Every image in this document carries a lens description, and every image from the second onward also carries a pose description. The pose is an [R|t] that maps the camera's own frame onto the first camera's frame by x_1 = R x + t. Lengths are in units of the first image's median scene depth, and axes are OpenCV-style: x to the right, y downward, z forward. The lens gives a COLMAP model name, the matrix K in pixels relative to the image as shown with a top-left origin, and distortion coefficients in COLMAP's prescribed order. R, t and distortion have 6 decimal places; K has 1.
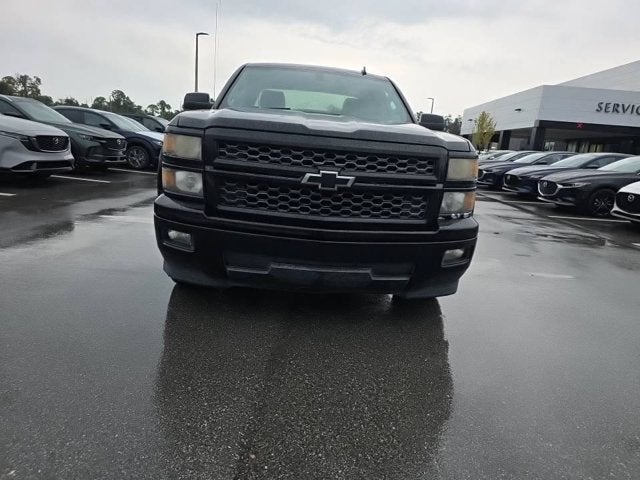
lens RADIAL K [[432.2, 0, 324.4], [0, 432.2, 248.1], [0, 0, 1]] dist [0.072471, -0.064999]
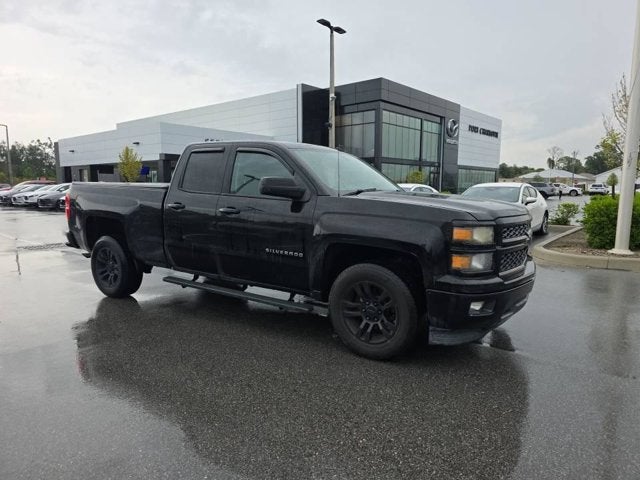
lens RADIAL K [[432.2, 0, 324.7], [0, 432.2, 240.8], [0, 0, 1]] dist [0.072471, -0.064999]
pose [[0.611900, -0.173242, 0.771729, -1.560294], [0.227637, 0.973007, 0.037934, -0.360665], [-0.757470, 0.152462, 0.634819, 0.519256]]
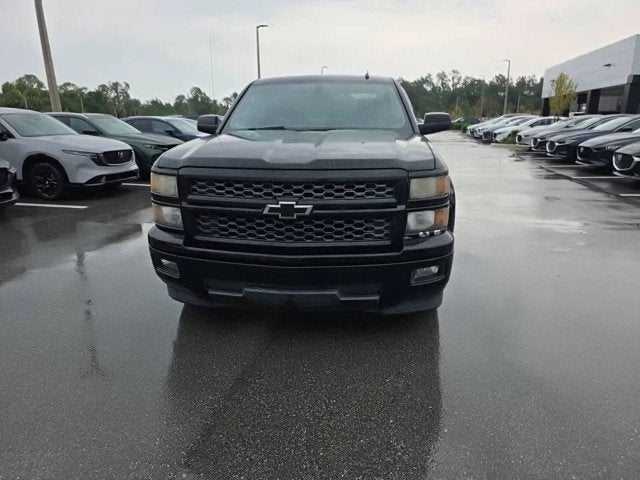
lens RADIAL K [[432.2, 0, 312.5], [0, 432.2, 246.9], [0, 0, 1]] dist [0.072471, -0.064999]
pose [[0.980023, -0.033114, -0.196106, 0.256282], [0.041257, 0.998441, 0.037585, -0.097310], [0.194556, -0.044925, 0.979862, -0.026831]]
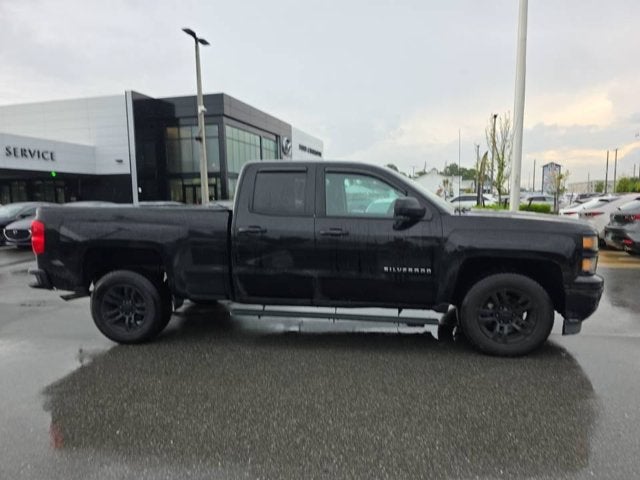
lens RADIAL K [[432.2, 0, 326.7], [0, 432.2, 241.0], [0, 0, 1]] dist [0.072471, -0.064999]
pose [[0.227248, -0.171026, 0.958702, -2.055912], [0.256223, 0.960273, 0.110572, -0.654338], [-0.939525, 0.220514, 0.262041, 1.464339]]
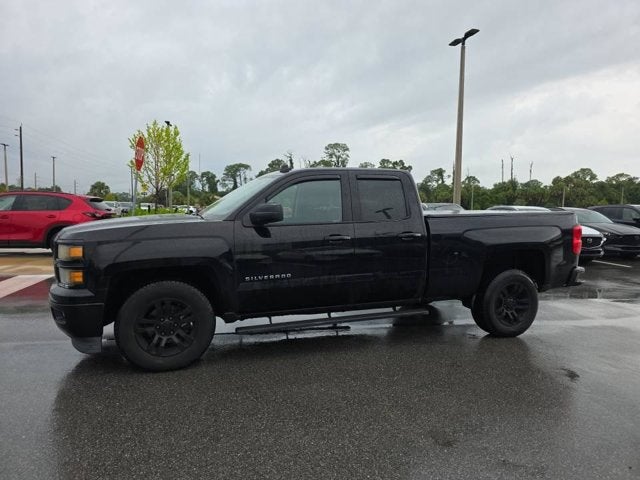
lens RADIAL K [[432.2, 0, 321.0], [0, 432.2, 242.5], [0, 0, 1]] dist [0.072471, -0.064999]
pose [[0.282292, 0.004393, -0.959318, 1.940997], [-0.216874, 0.974393, -0.059356, -0.313258], [0.934493, 0.224807, 0.276016, 1.410389]]
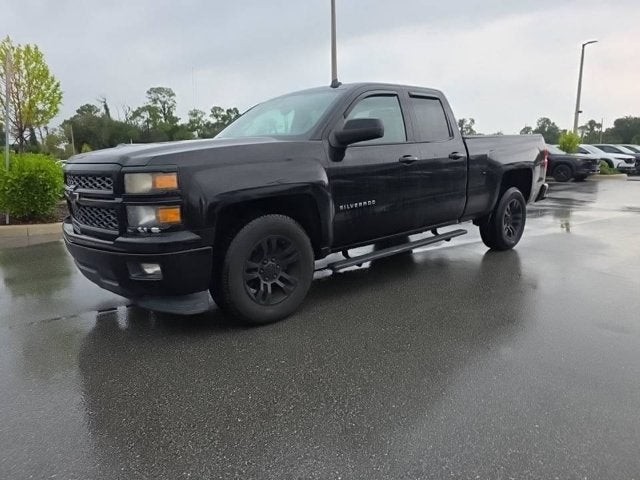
lens RADIAL K [[432.2, 0, 317.7], [0, 432.2, 235.0], [0, 0, 1]] dist [0.072471, -0.064999]
pose [[0.612623, 0.050075, -0.788787, 1.403632], [-0.119716, 0.992355, -0.029982, -0.083968], [0.781256, 0.112798, 0.613935, 0.731776]]
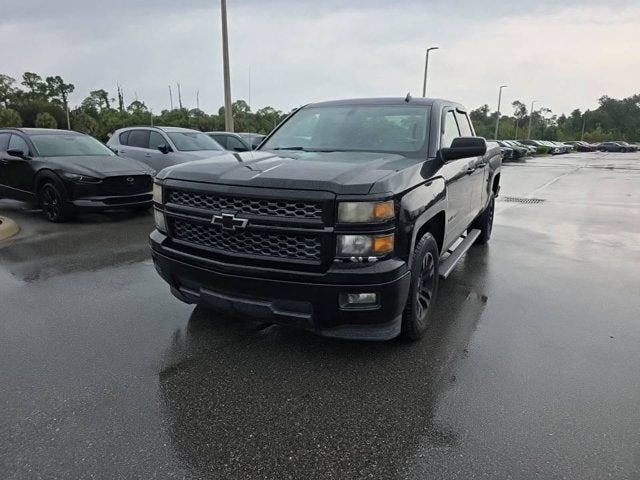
lens RADIAL K [[432.2, 0, 317.4], [0, 432.2, 240.5], [0, 0, 1]] dist [0.072471, -0.064999]
pose [[0.846029, 0.052693, -0.530526, 0.771264], [-0.070744, 0.997400, -0.013751, -0.100927], [0.528422, 0.049165, 0.847557, 0.140916]]
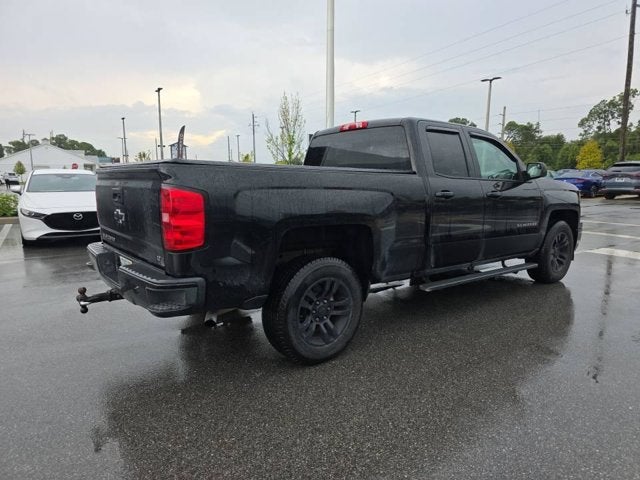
lens RADIAL K [[432.2, 0, 325.3], [0, 432.2, 242.6], [0, 0, 1]] dist [0.072471, -0.064999]
pose [[-0.565600, -0.200728, 0.799878, -1.524032], [0.149680, 0.928829, 0.338928, -1.013557], [-0.810983, 0.311423, -0.495301, 3.343435]]
